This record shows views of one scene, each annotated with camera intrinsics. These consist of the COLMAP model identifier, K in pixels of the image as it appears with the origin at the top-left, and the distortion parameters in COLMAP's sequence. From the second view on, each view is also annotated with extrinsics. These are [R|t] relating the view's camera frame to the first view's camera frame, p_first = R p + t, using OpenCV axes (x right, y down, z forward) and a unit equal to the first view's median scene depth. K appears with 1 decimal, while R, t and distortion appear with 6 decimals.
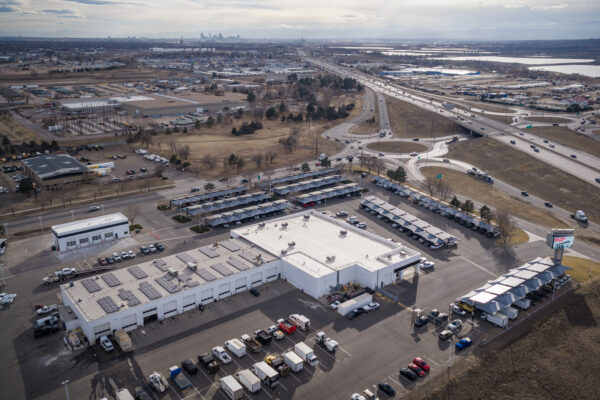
lens RADIAL K [[496.5, 0, 300.0], [0, 496.5, 200.0], [0, 0, 1]] dist [0.013559, -0.018000]
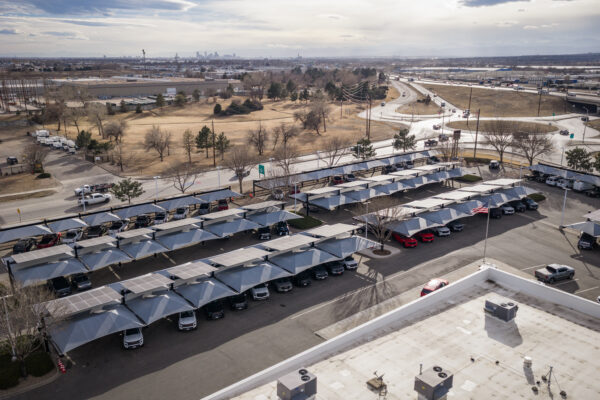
lens RADIAL K [[496.5, 0, 300.0], [0, 496.5, 200.0], [0, 0, 1]] dist [0.013559, -0.018000]
pose [[0.999945, -0.007147, 0.007634, -0.059915], [0.007415, 0.999333, -0.035751, -0.005298], [-0.007374, 0.035806, 0.999332, 0.648764]]
